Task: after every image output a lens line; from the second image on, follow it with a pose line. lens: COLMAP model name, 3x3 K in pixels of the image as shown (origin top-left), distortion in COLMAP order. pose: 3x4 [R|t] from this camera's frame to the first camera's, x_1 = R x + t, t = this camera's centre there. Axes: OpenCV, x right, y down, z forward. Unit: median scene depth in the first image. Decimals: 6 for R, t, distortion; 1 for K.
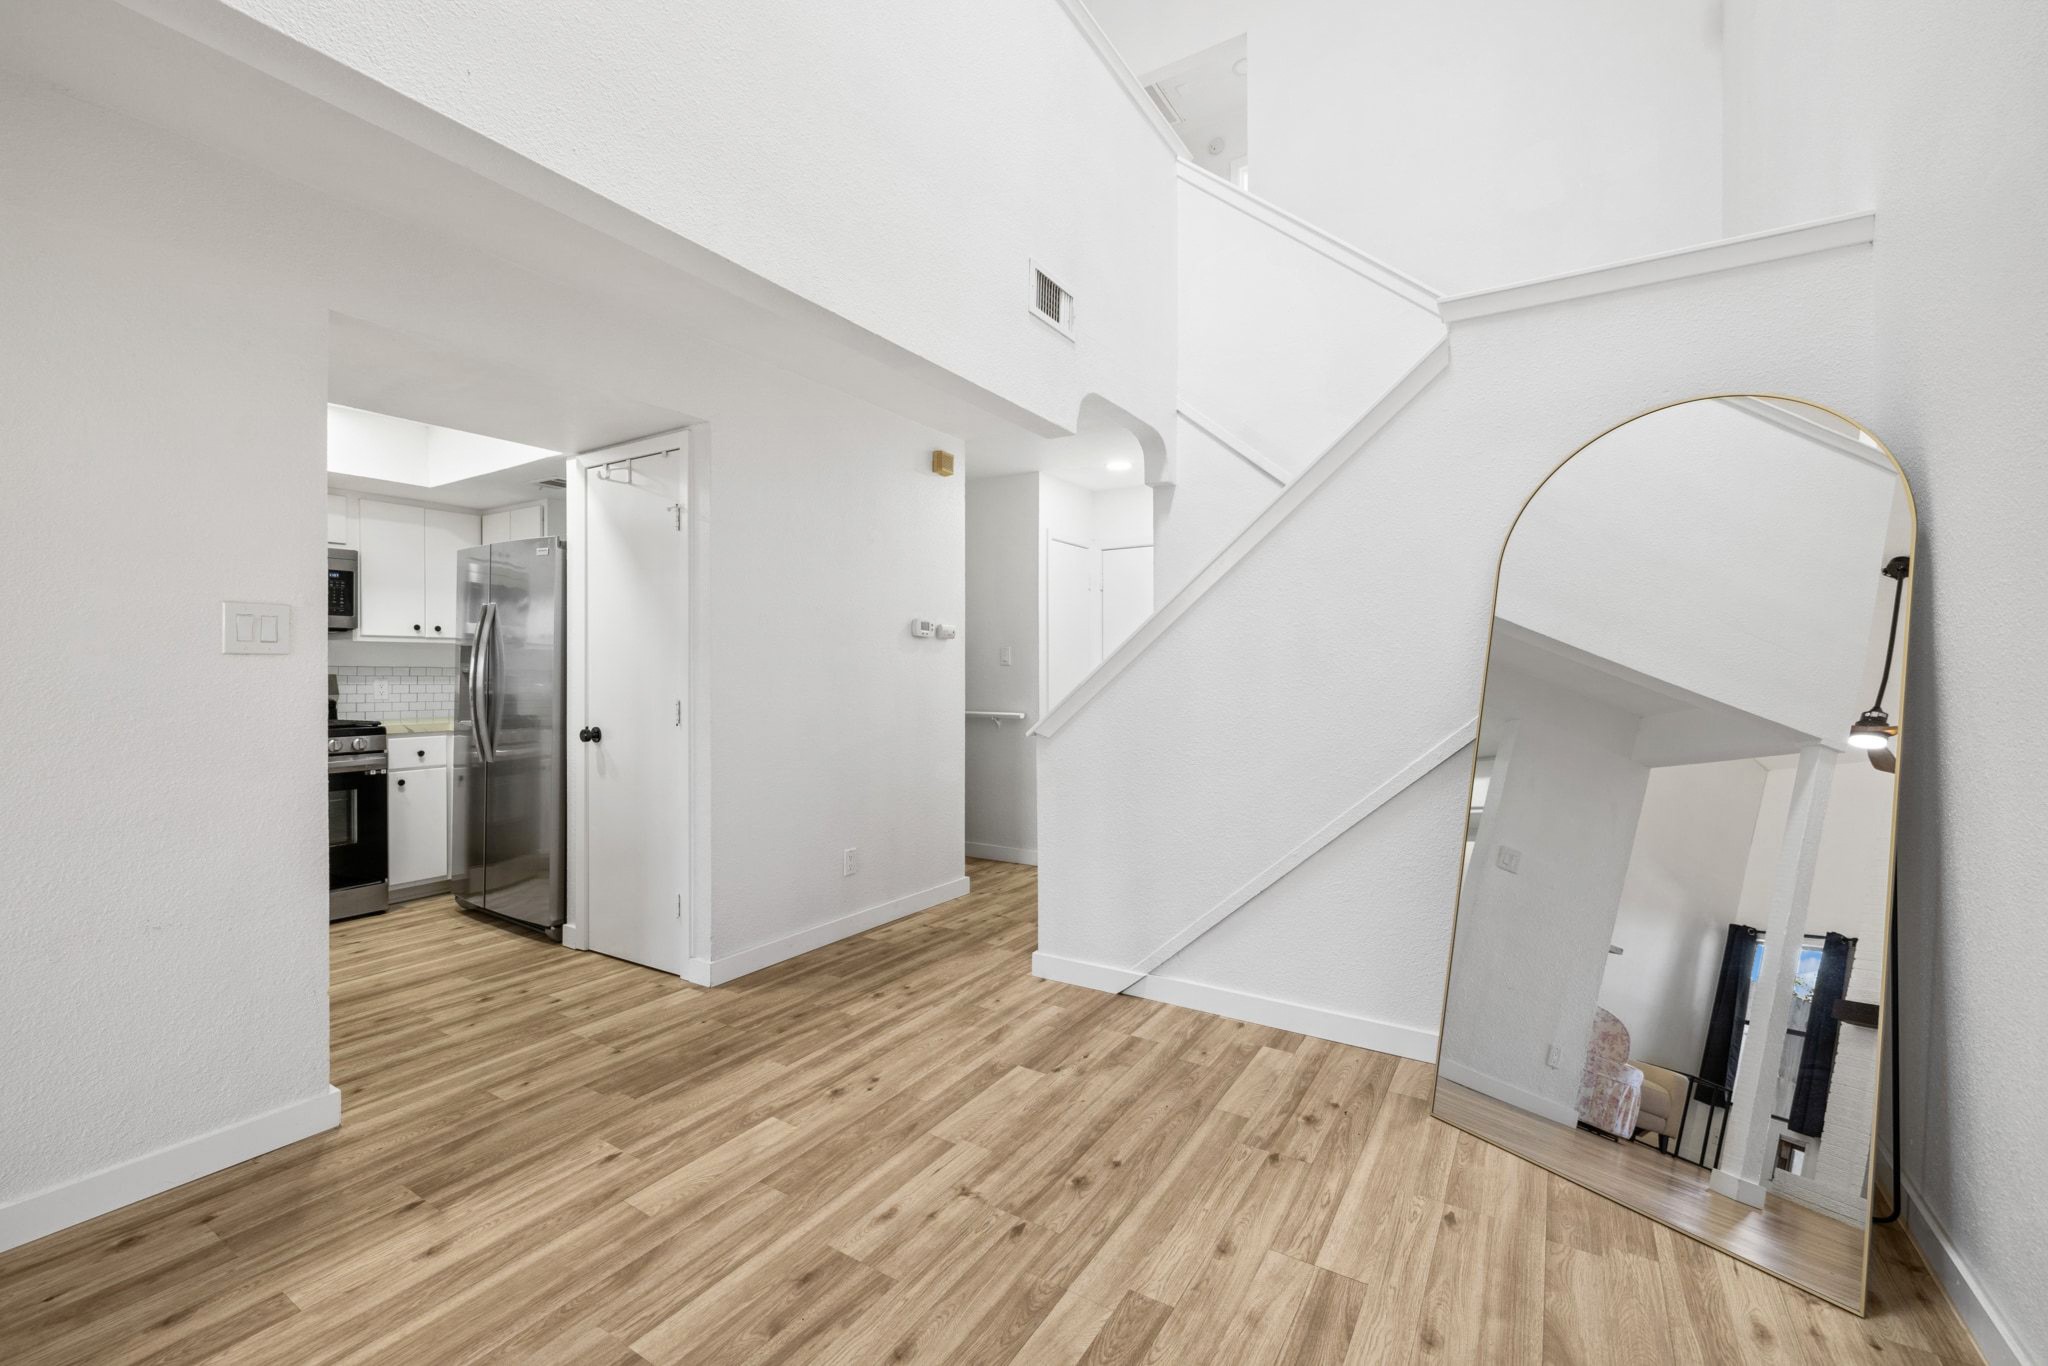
lens RADIAL K [[875.4, 0, 989.5], [0, 875.4, 669.9], [0, 0, 1]] dist [0.000404, 0.000002]
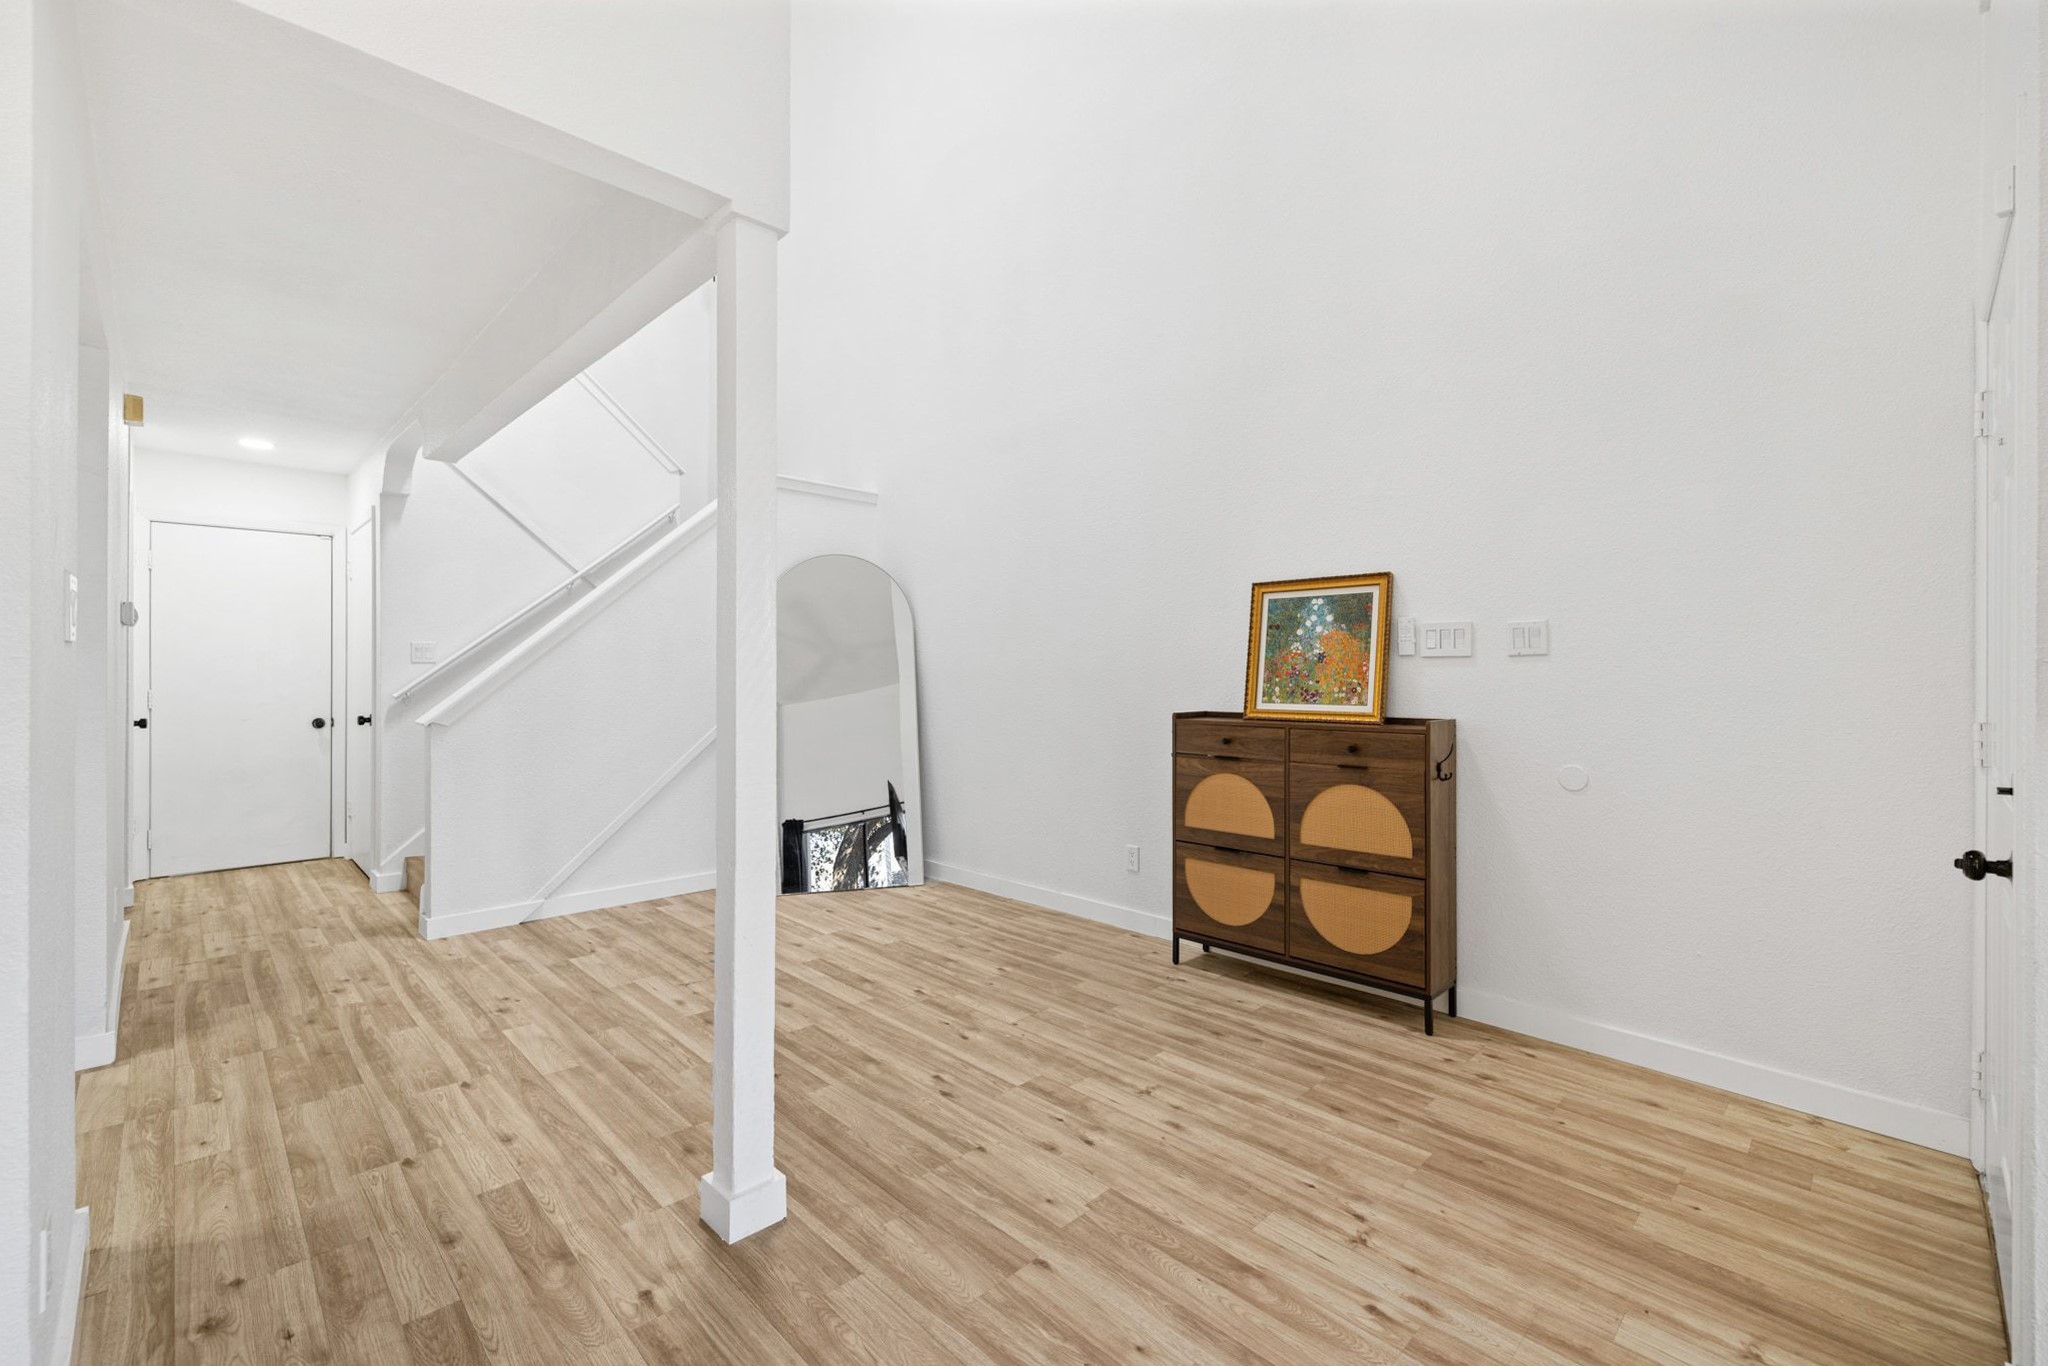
lens RADIAL K [[875.4, 0, 989.5], [0, 875.4, 669.9], [0, 0, 1]] dist [0.000404, 0.000002]
pose [[0.243910, 0.003101, 0.969793, -1.170163], [-0.005082, 0.999985, -0.001919, -0.004991], [-0.969785, -0.004460, 0.243922, 0.021460]]
